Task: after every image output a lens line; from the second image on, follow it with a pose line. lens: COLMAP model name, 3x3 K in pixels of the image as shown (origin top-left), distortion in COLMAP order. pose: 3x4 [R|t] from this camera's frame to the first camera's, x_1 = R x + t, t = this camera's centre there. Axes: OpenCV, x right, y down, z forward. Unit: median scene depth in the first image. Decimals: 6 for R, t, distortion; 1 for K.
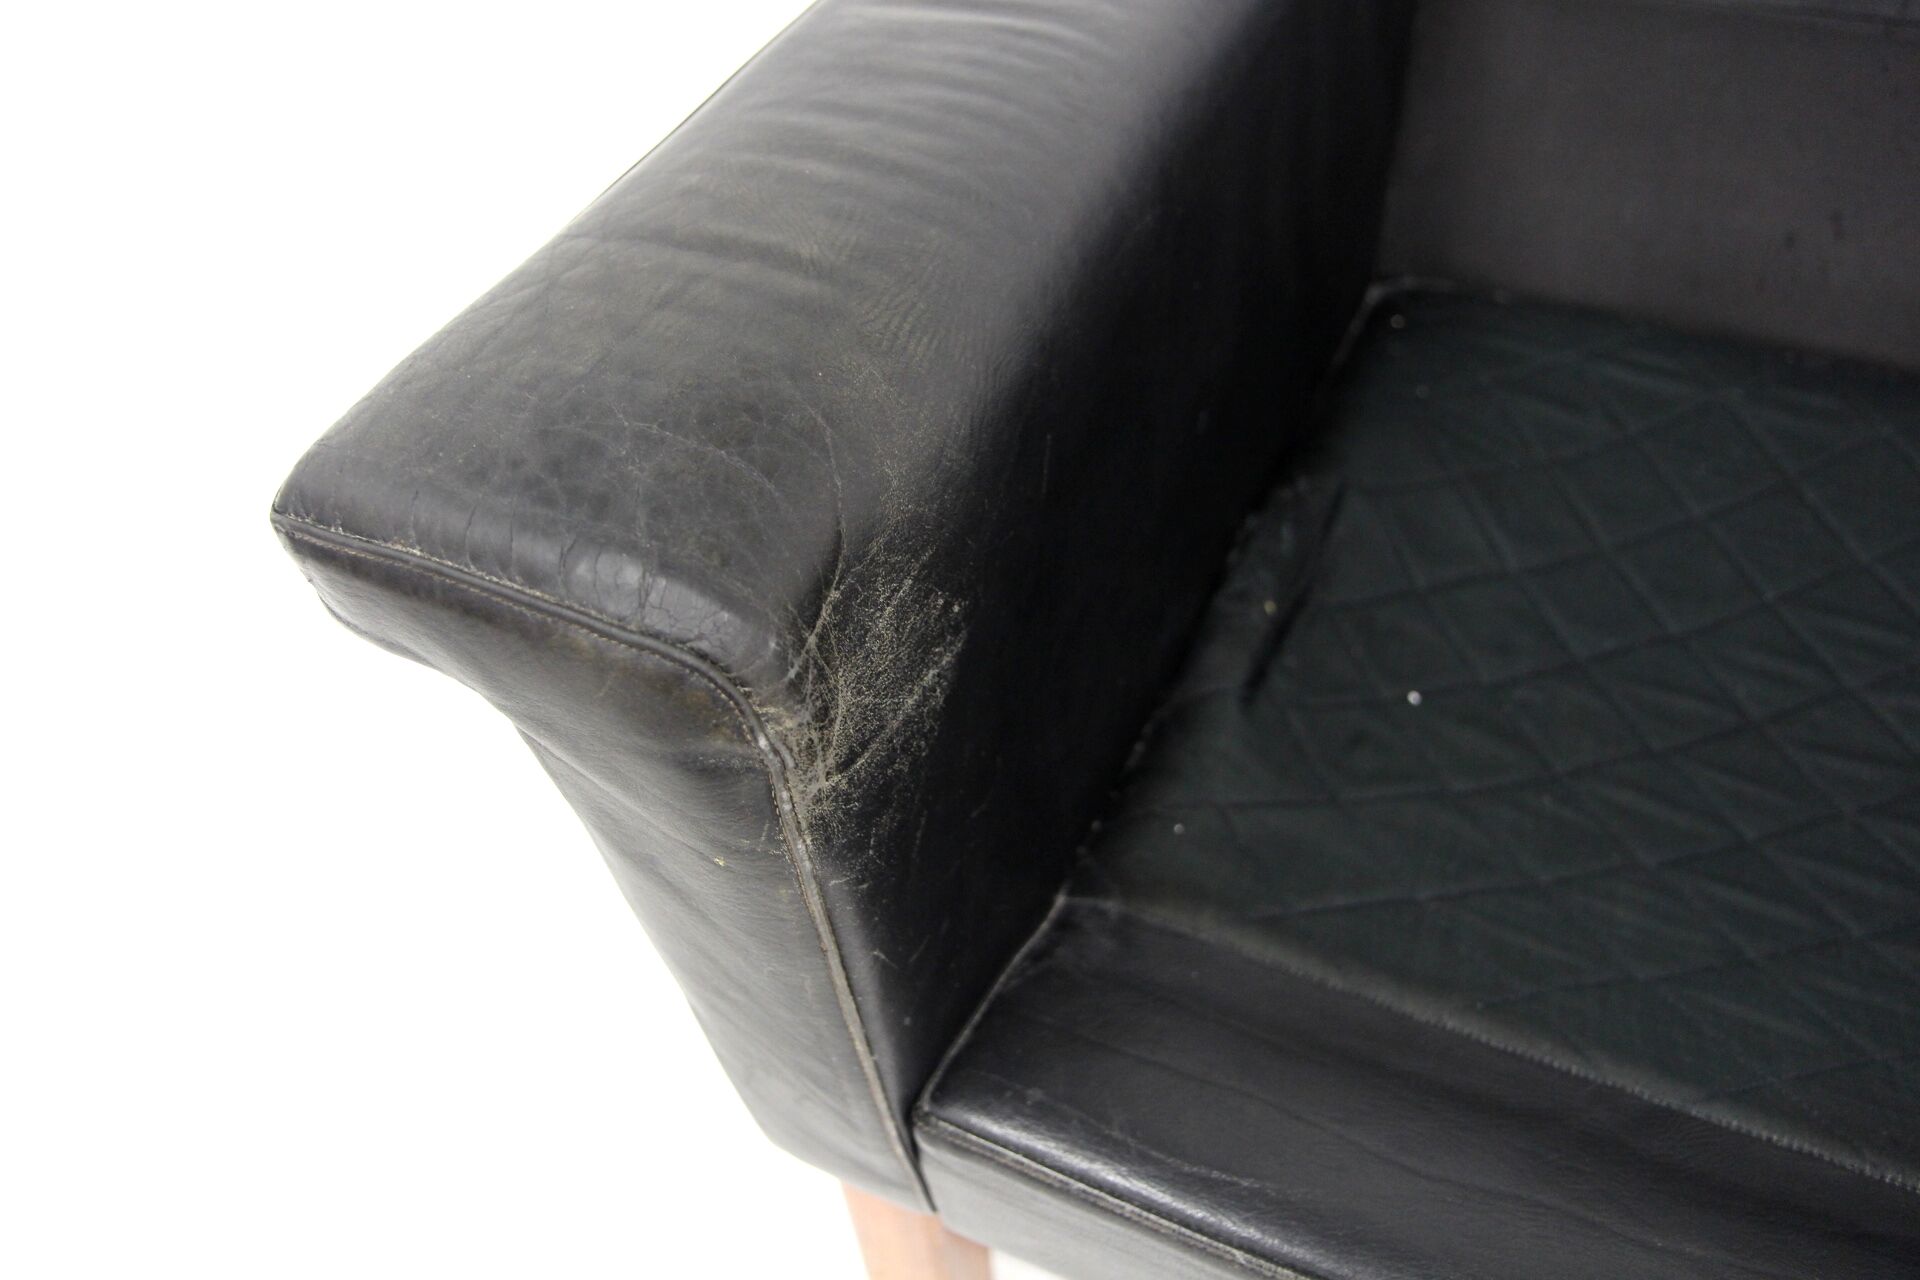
lens RADIAL K [[1507.1, 0, 977.5], [0, 1507.1, 634.1], [0, 0, 1]] dist [-0.056515, 0.010933]
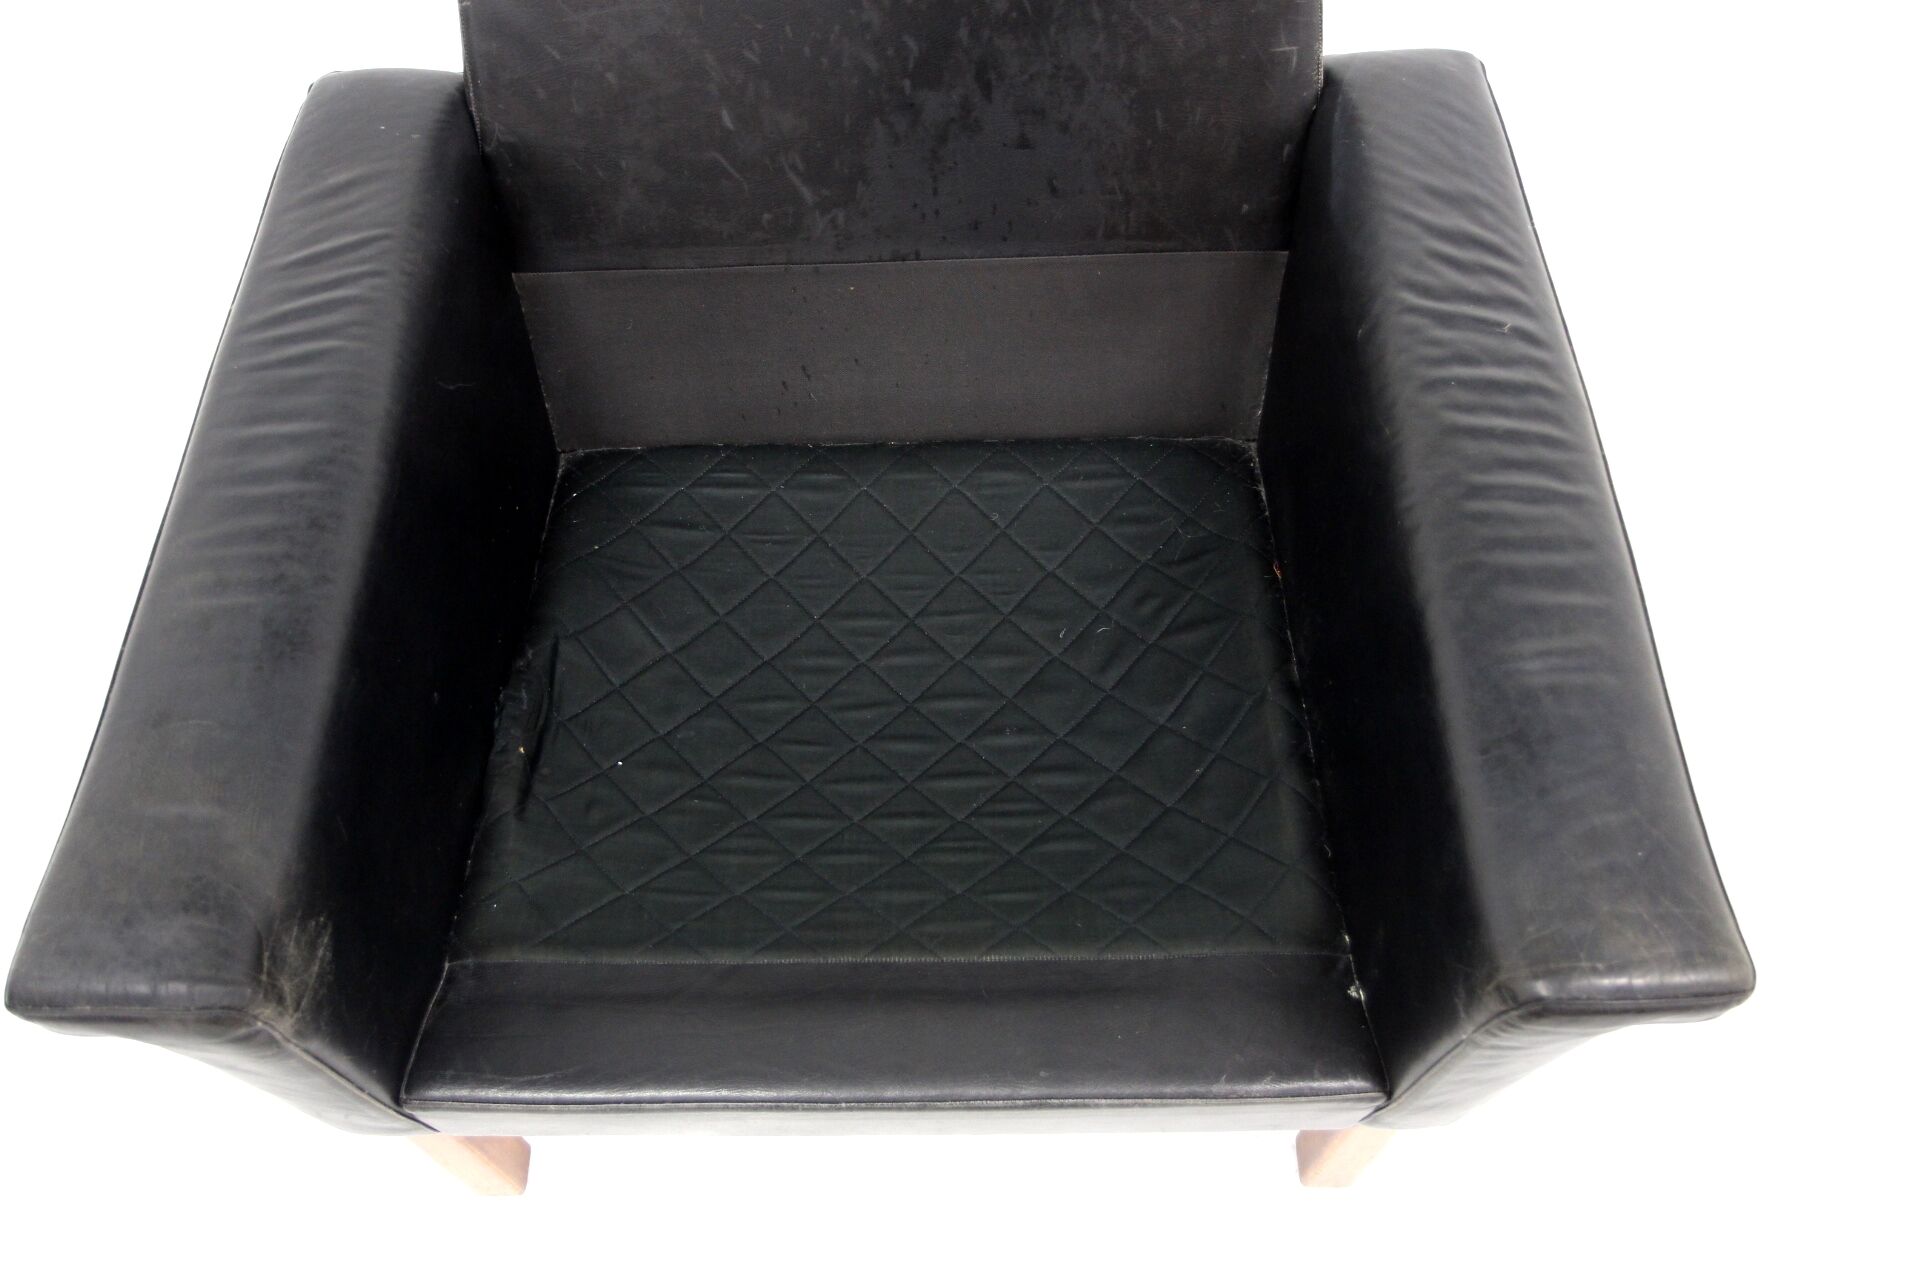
lens RADIAL K [[1507.1, 0, 960.9], [0, 1507.1, 657.2], [0, 0, 1]] dist [-0.056515, 0.010933]
pose [[0.905818, -0.333450, 0.261353, 0.287279], [0.285574, 0.936232, 0.204735, -0.405920], [-0.312956, -0.110817, 0.943281, -1.001613]]
